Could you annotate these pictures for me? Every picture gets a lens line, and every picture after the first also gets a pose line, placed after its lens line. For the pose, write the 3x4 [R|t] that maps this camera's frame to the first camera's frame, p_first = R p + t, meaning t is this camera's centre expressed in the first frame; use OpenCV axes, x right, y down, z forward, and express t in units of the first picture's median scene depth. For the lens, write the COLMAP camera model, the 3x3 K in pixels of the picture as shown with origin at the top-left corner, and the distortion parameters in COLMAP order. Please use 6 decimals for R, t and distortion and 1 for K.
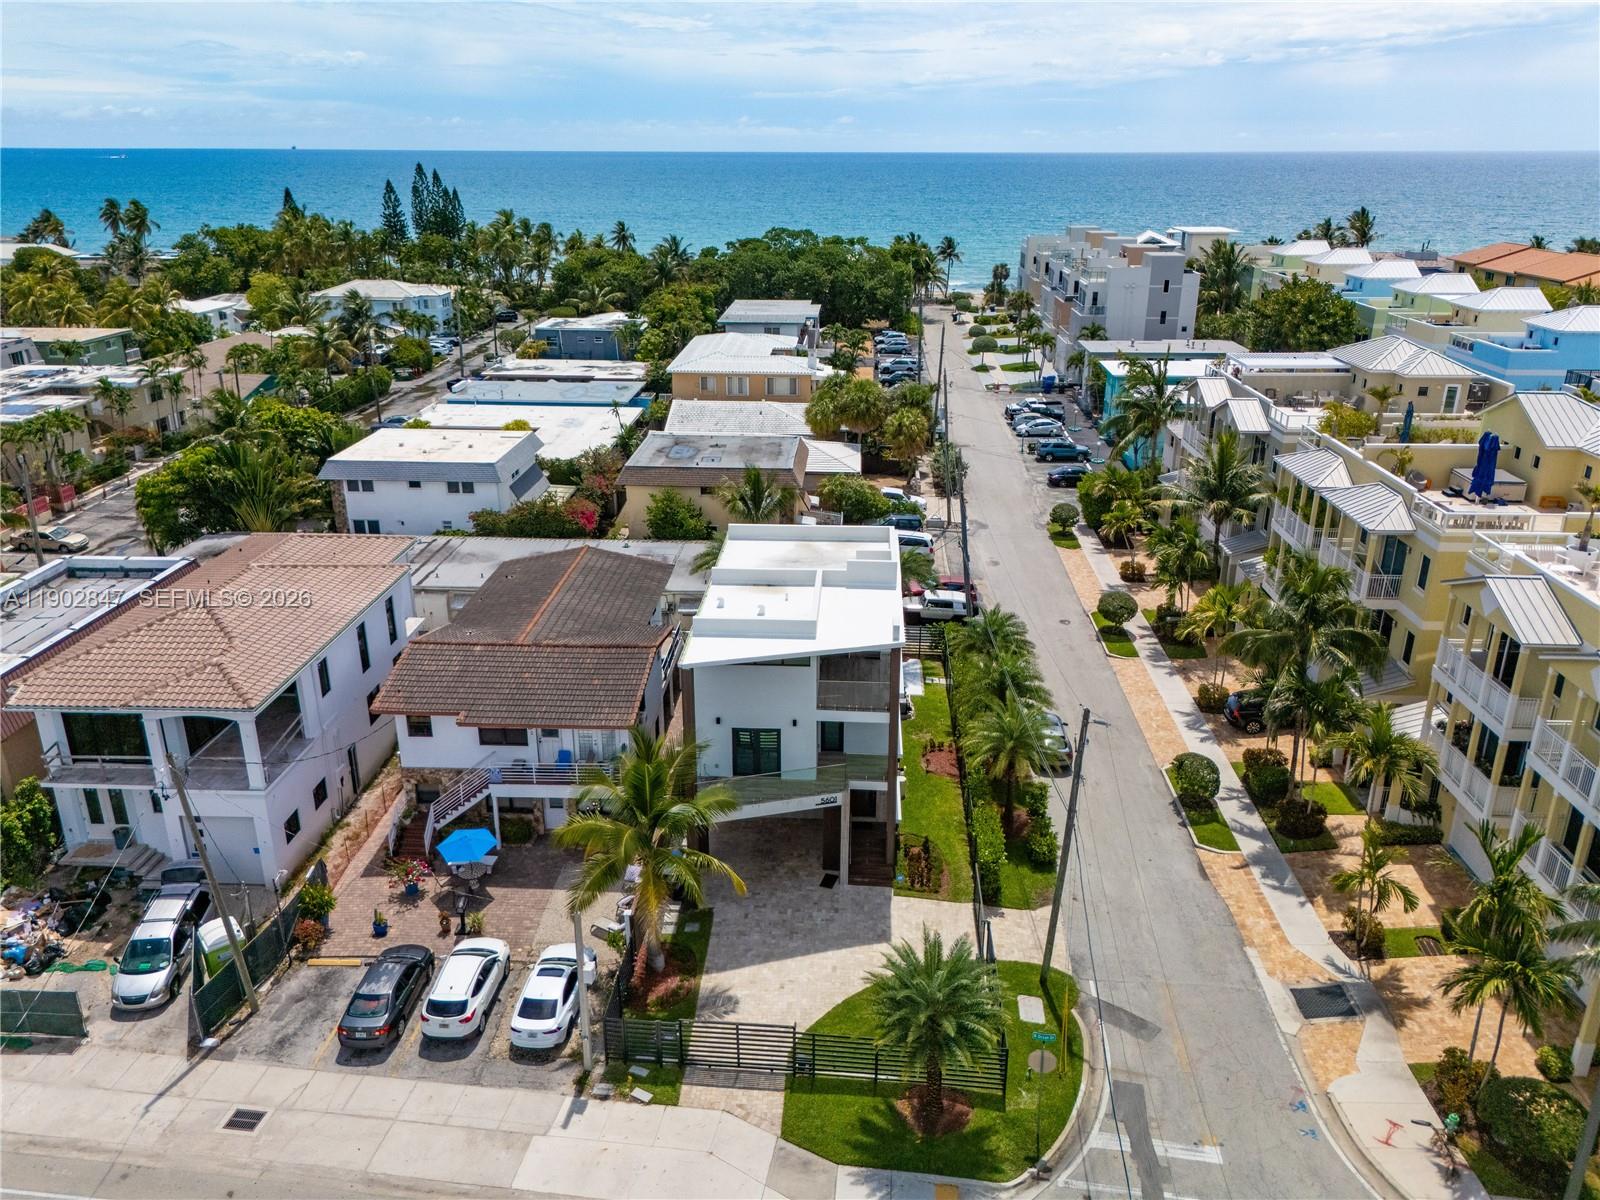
lens RADIAL K [[1193.2, 0, 806.4], [0, 1193.2, 596.7], [0, 0, 1]] dist [0.042893, -0.027586]
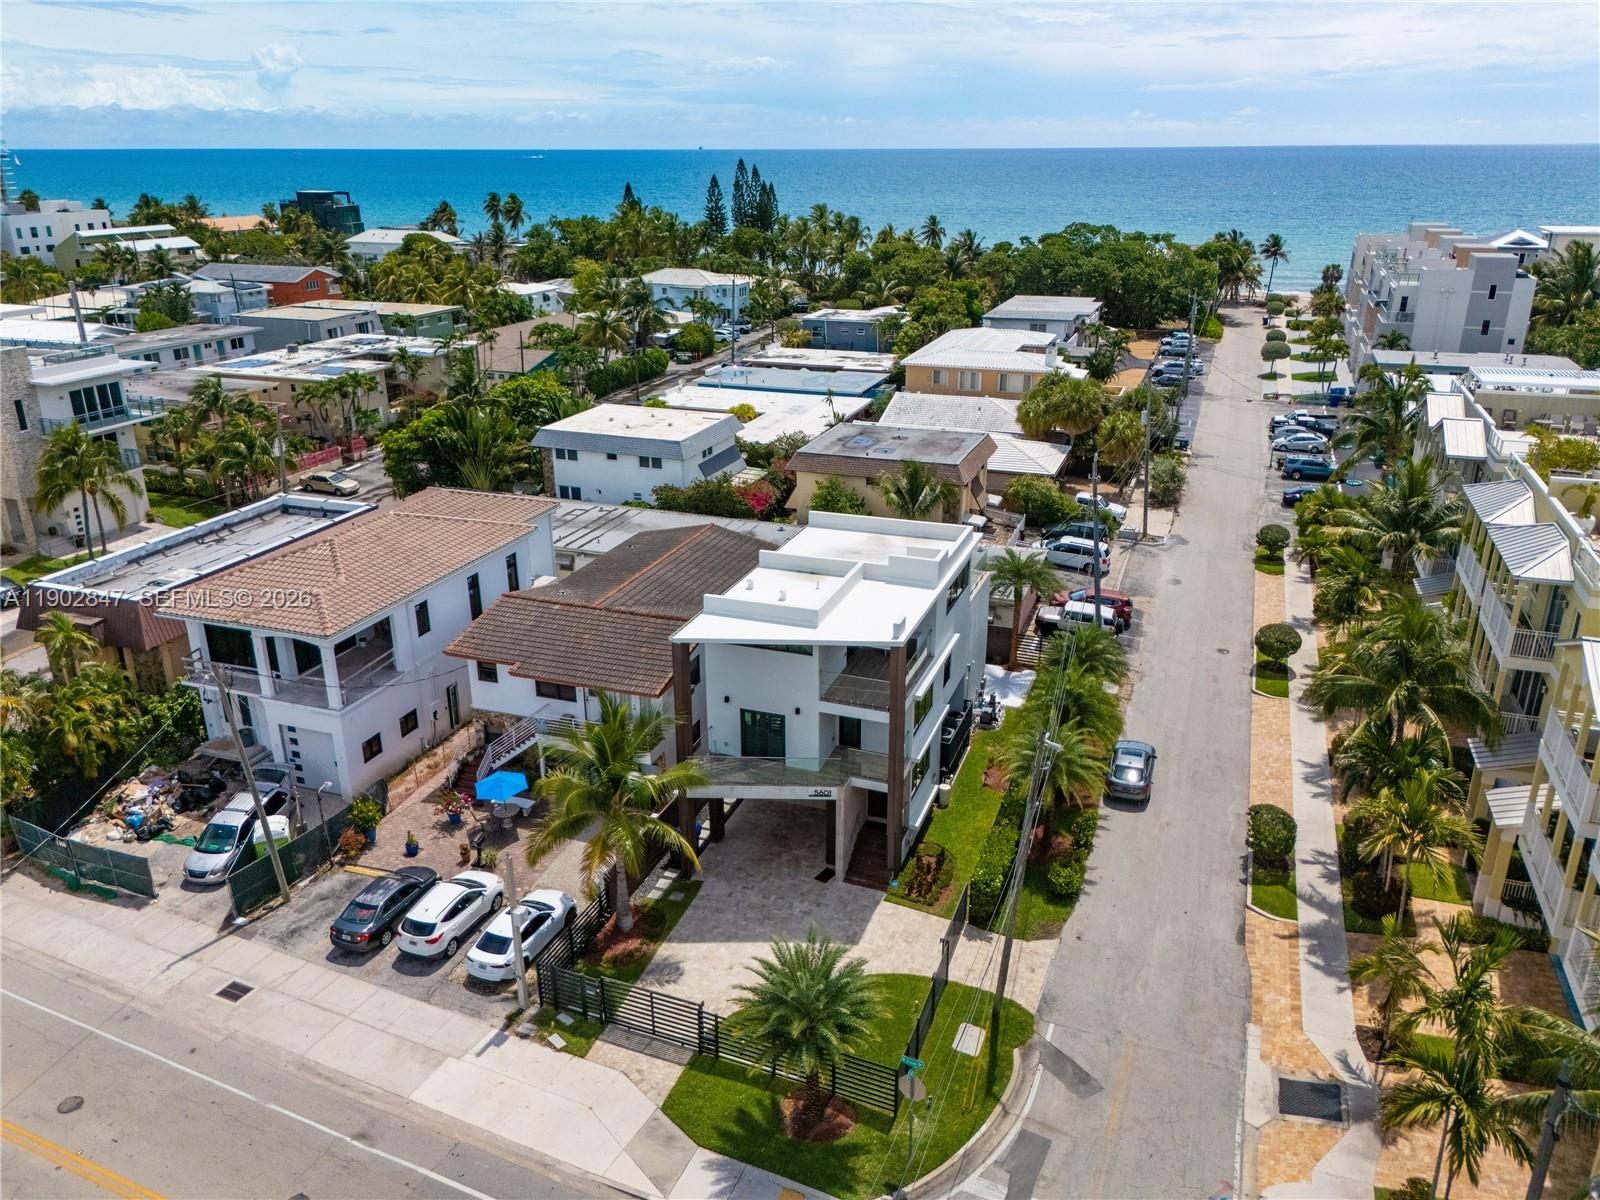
lens RADIAL K [[1193.2, 0, 805.4], [0, 1193.2, 599.6], [0, 0, 1]] dist [0.042893, -0.027586]
pose [[0.955749, 0.099912, -0.276698, 0.196477], [-0.098669, 0.994949, 0.018449, -0.004197], [0.277144, 0.009669, 0.960780, 0.034051]]
